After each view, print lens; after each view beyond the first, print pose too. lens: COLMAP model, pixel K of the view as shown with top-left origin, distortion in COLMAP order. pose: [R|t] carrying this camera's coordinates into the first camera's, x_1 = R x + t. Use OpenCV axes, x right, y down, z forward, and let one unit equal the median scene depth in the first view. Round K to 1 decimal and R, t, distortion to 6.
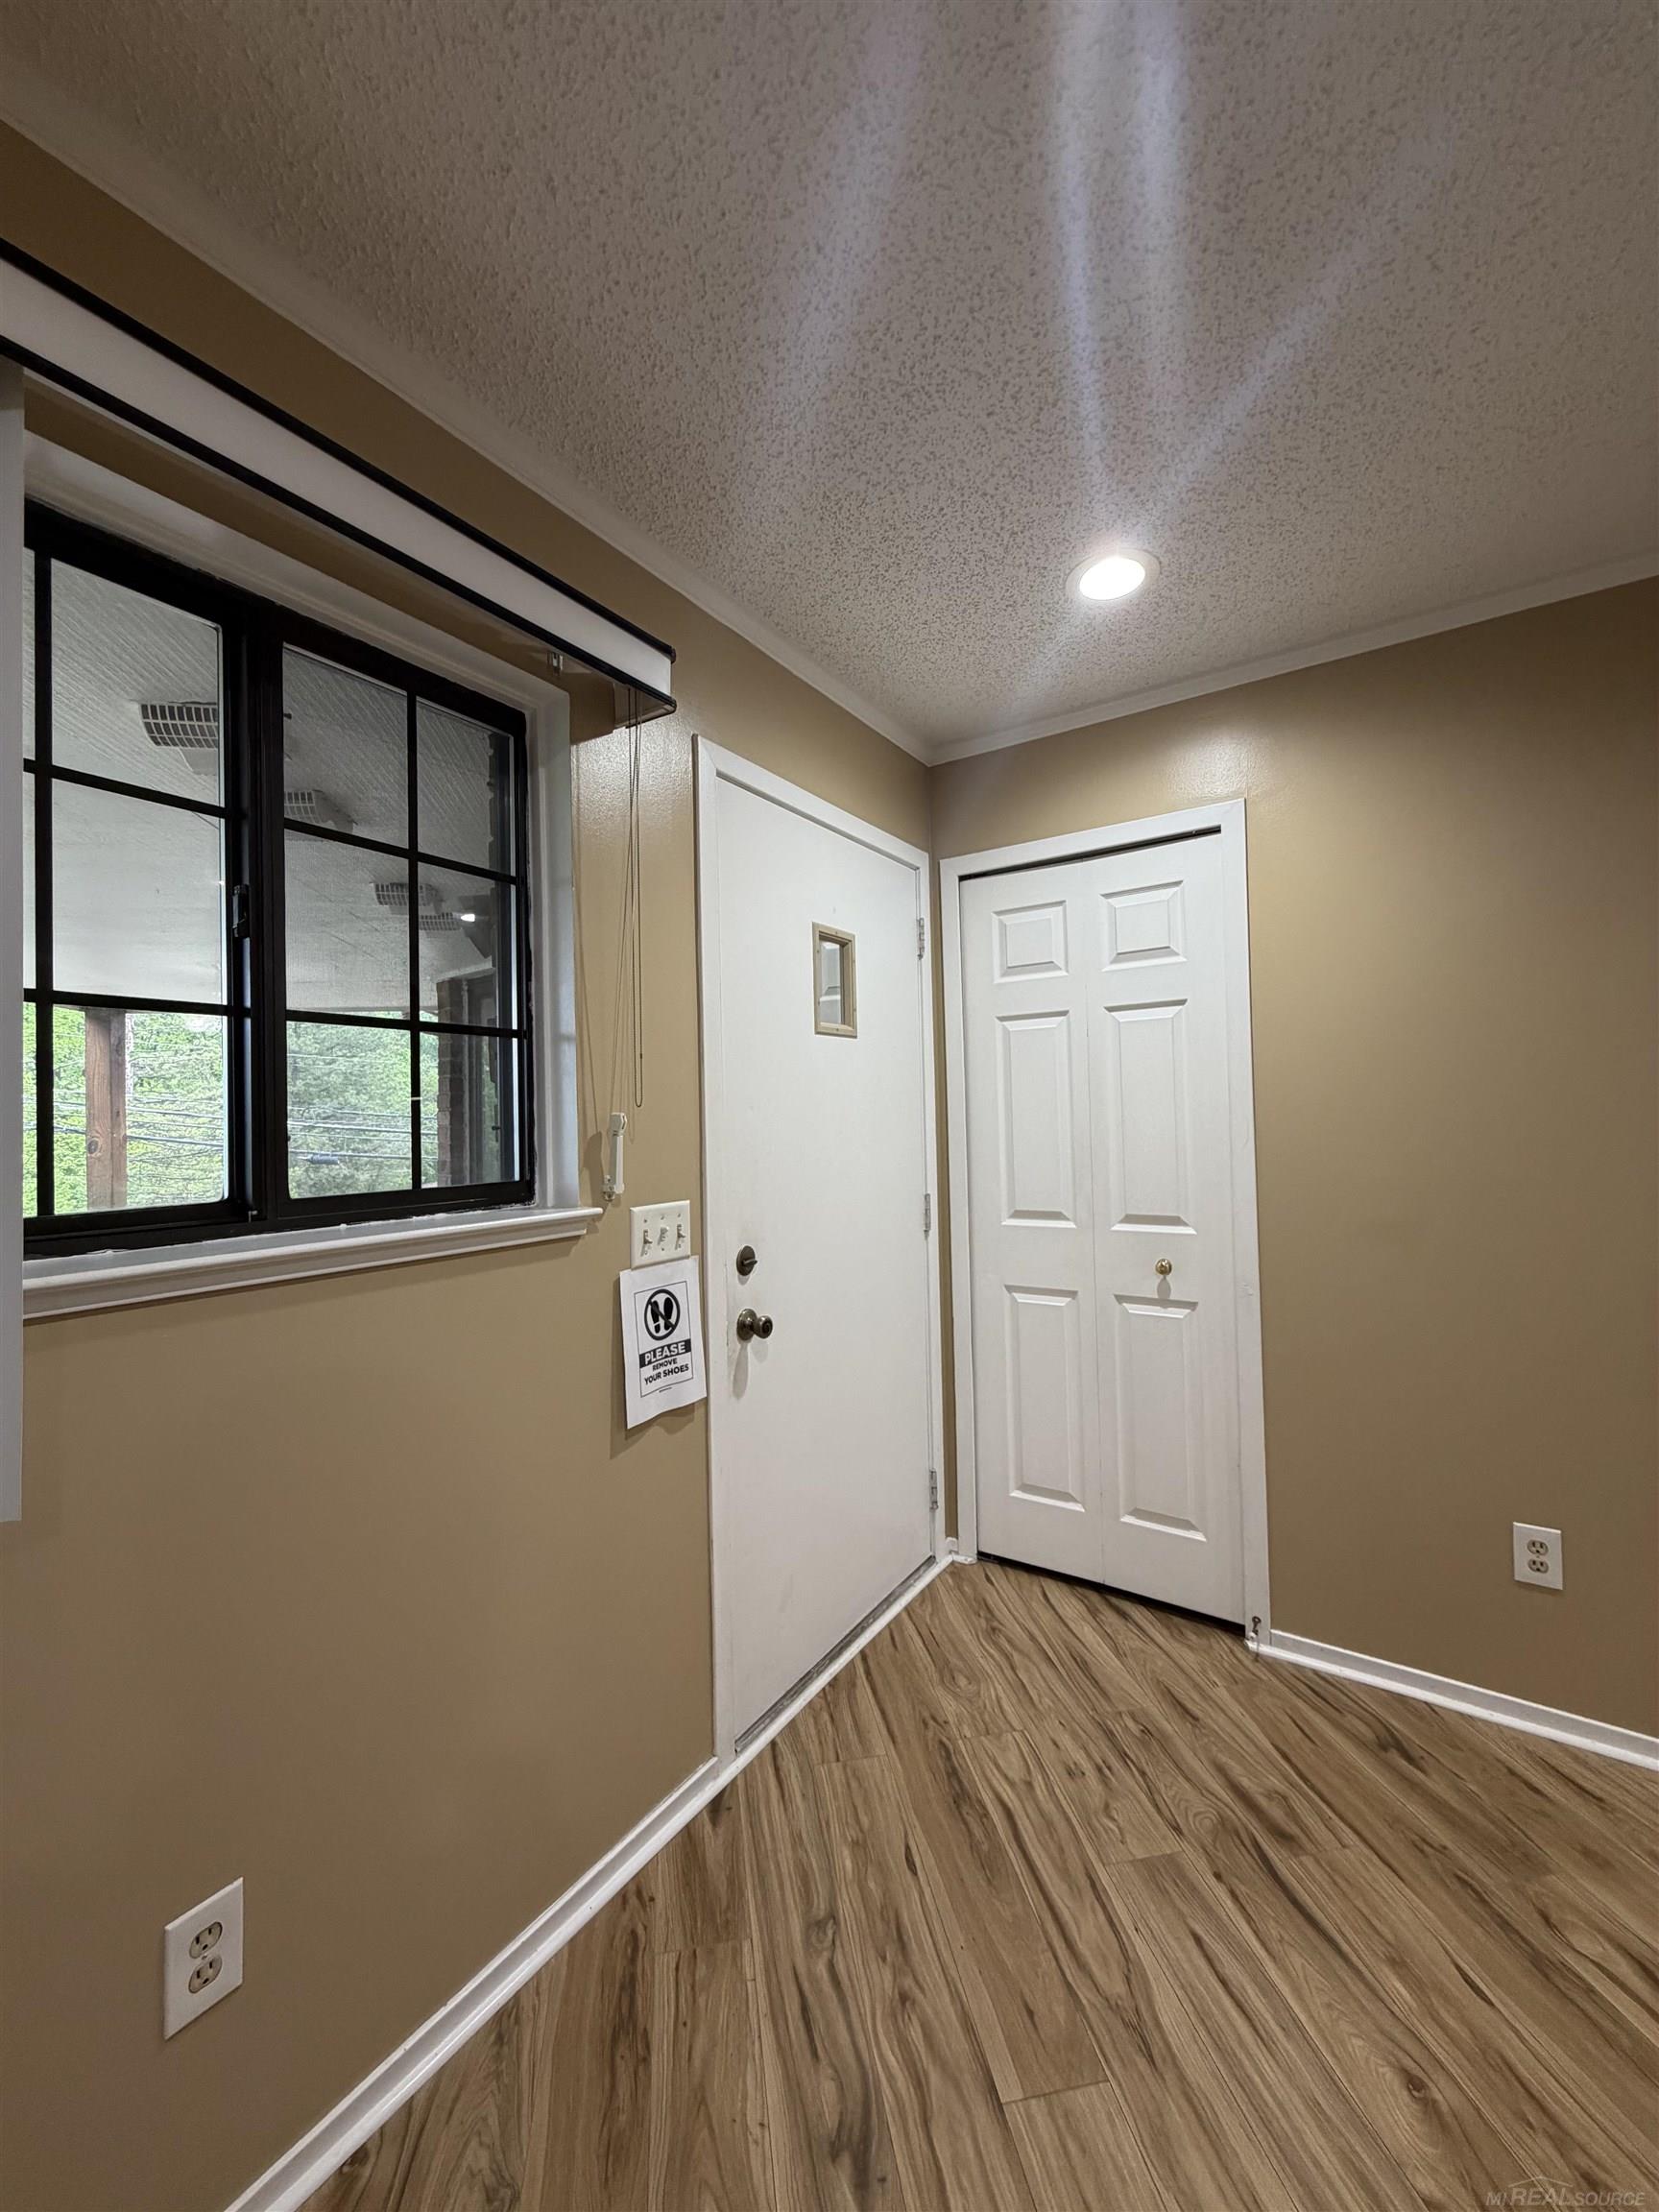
lens RADIAL K [[880.7, 0, 831.8], [0, 880.7, 1105.3], [0, 0, 1]] dist [0.000029, 0.000604]
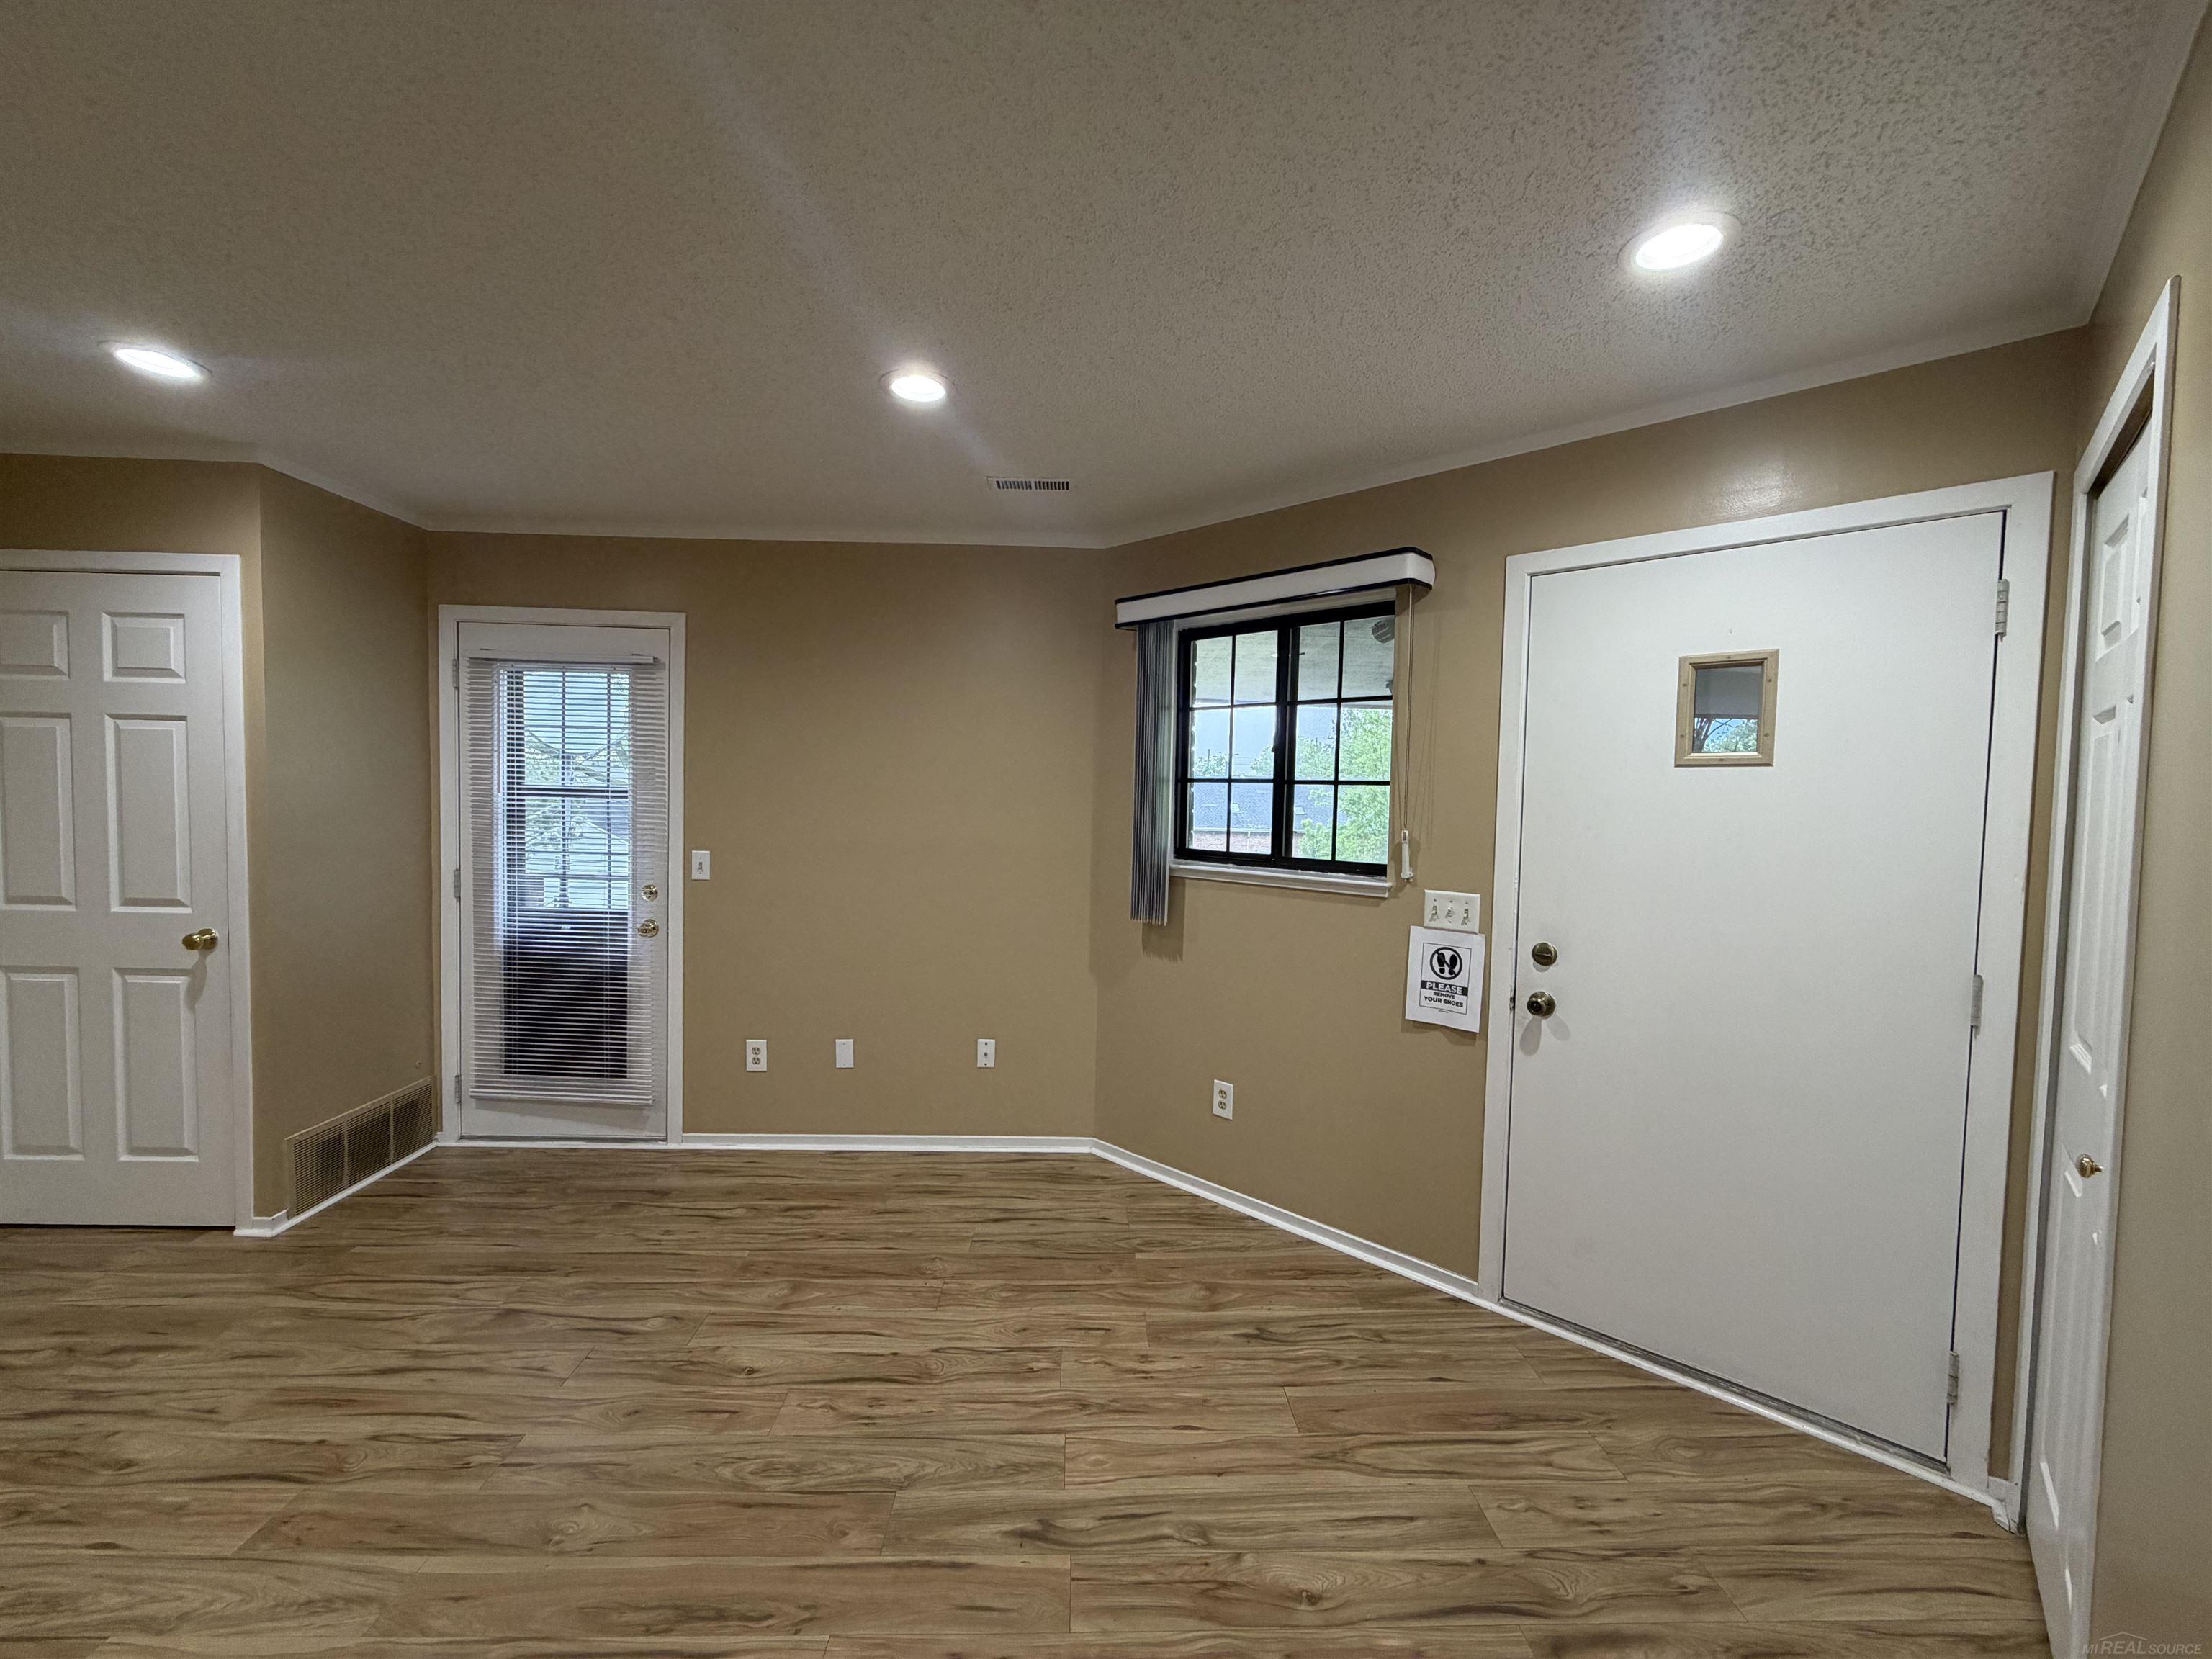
lens RADIAL K [[880.7, 0, 1102.0], [0, 880.7, 829.8], [0, 0, 1]] dist [0.000029, 0.000604]
pose [[-0.148126, 0.058654, -0.987228, 1.433902], [-0.003777, 0.998199, 0.059872, -0.087987], [0.988961, 0.012597, -0.147638, 0.641430]]
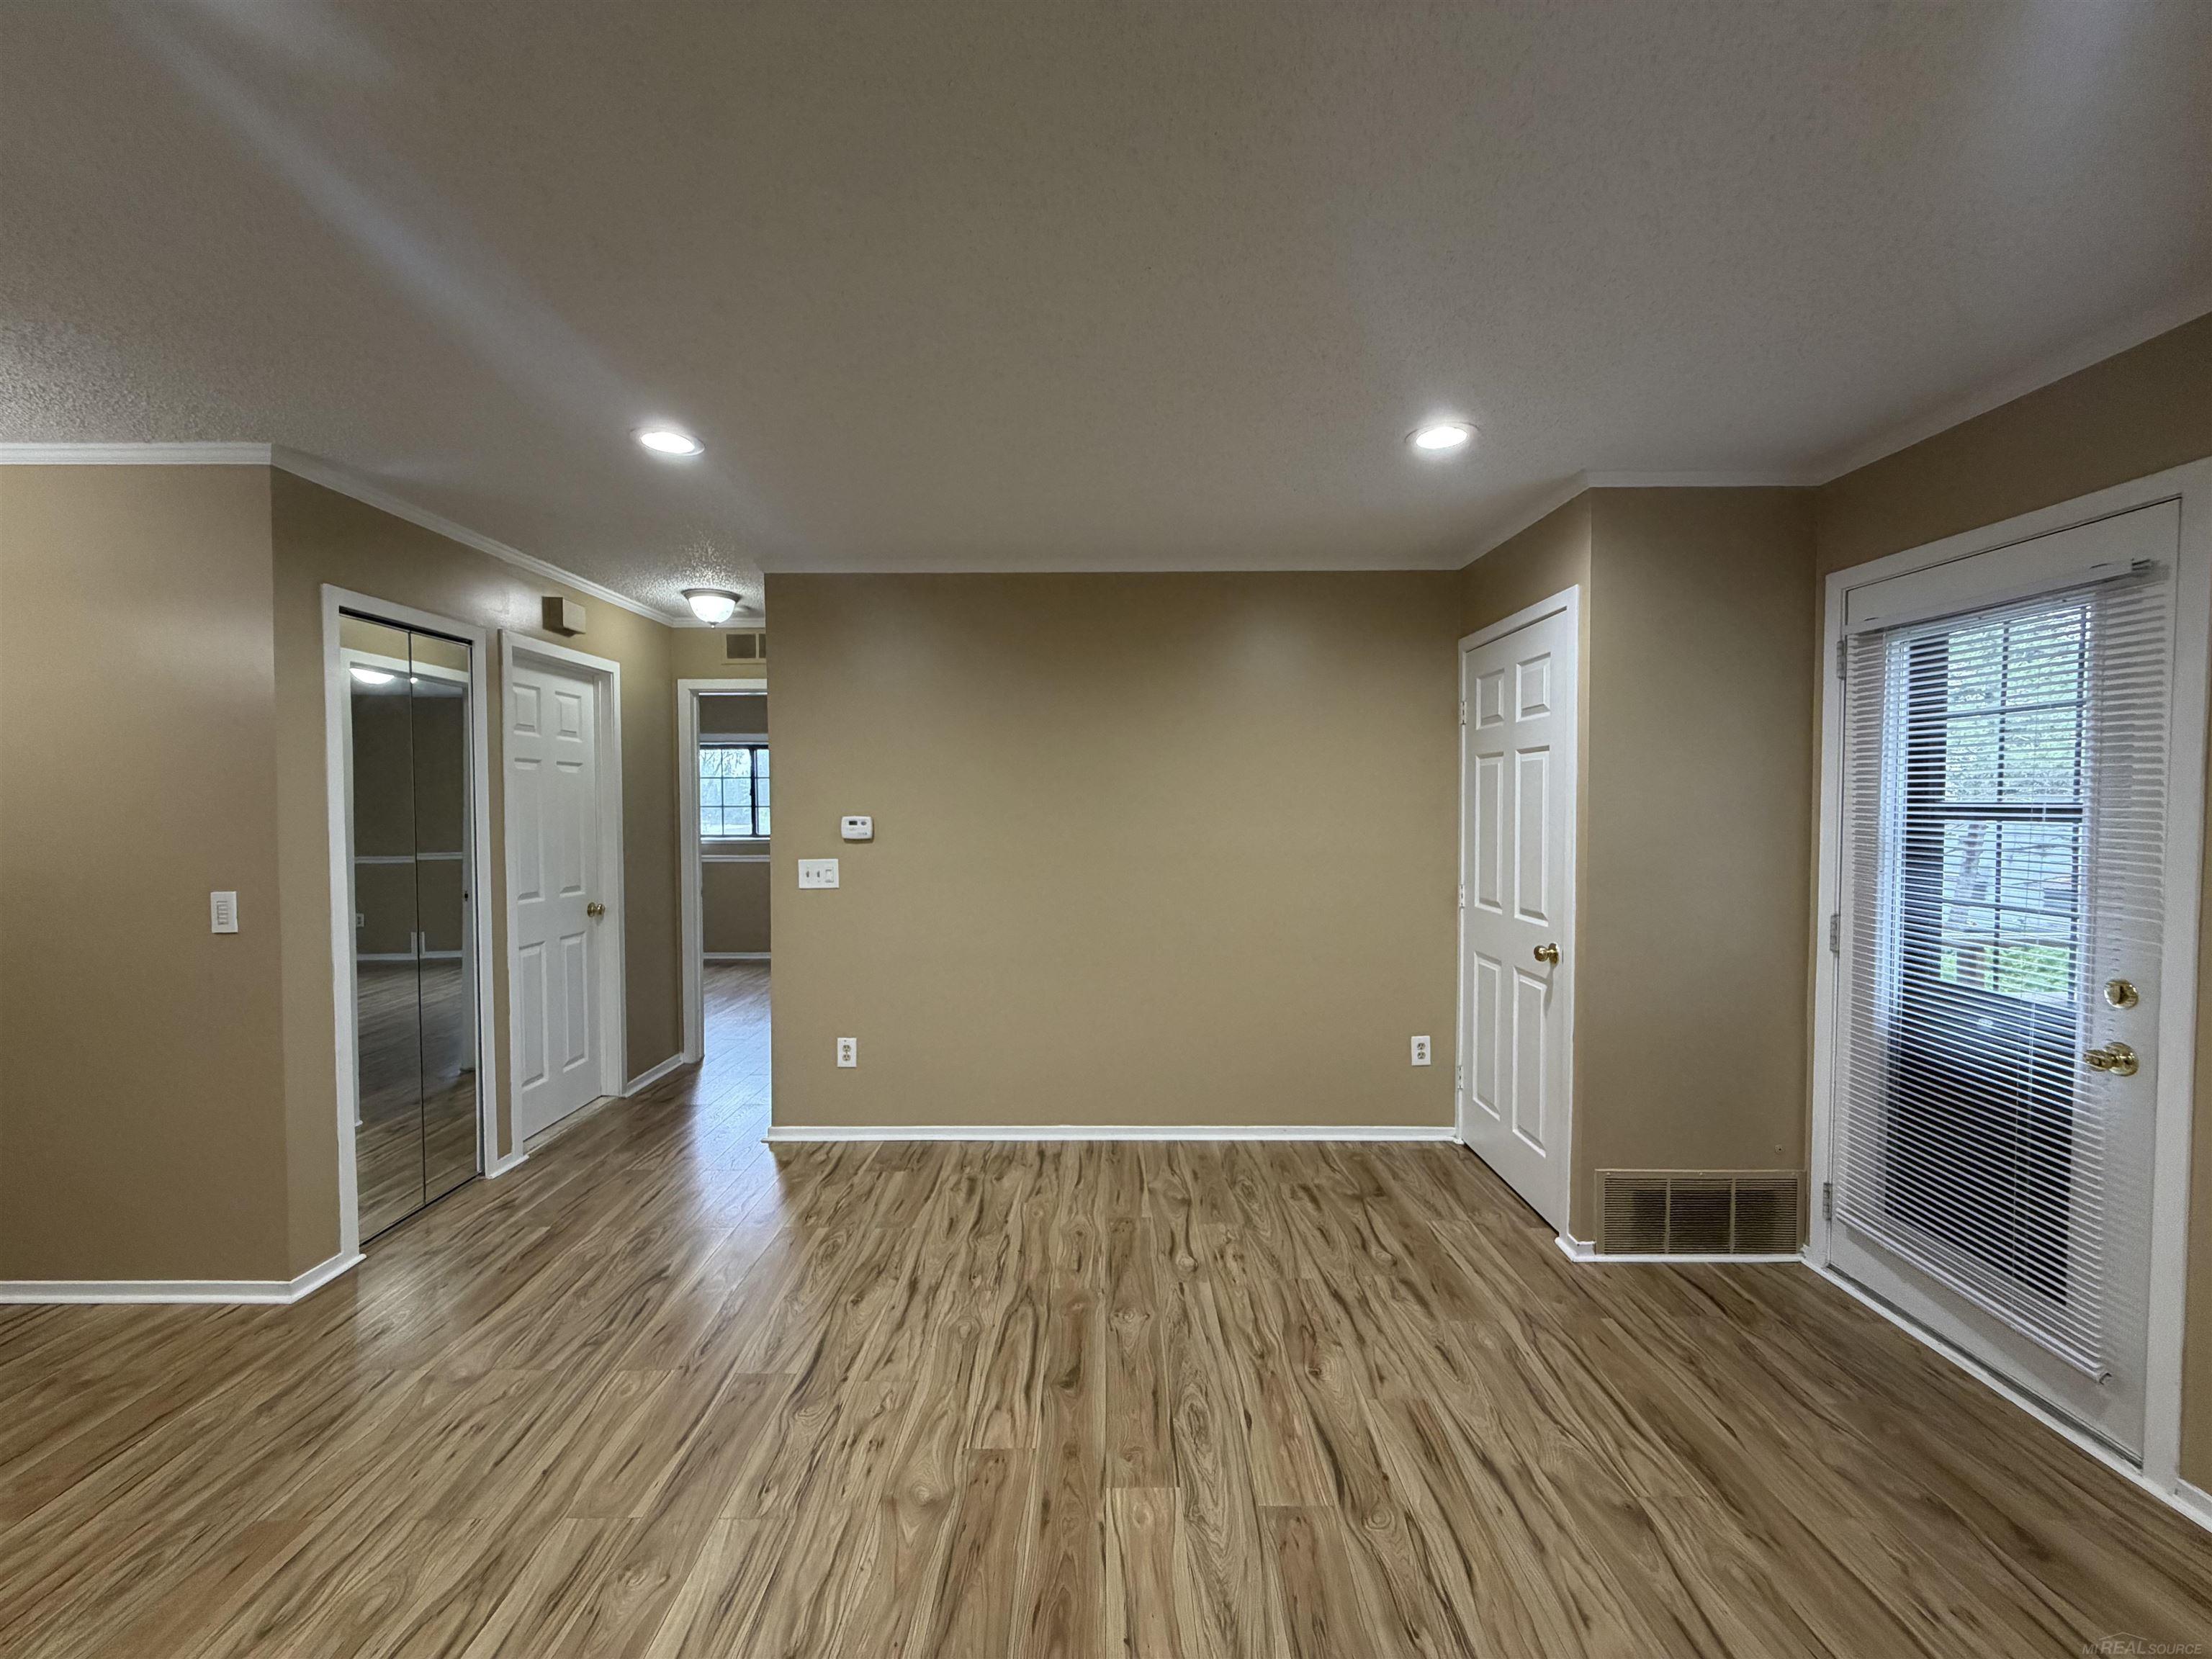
lens RADIAL K [[880.7, 0, 1103.7], [0, 880.7, 833.0], [0, 0, 1]] dist [0.000029, 0.000604]
pose [[-0.984095, 0.017023, 0.176823, 0.620626], [0.019809, 0.999706, 0.014005, -0.060687], [-0.176533, 0.017285, -0.984143, 0.626911]]
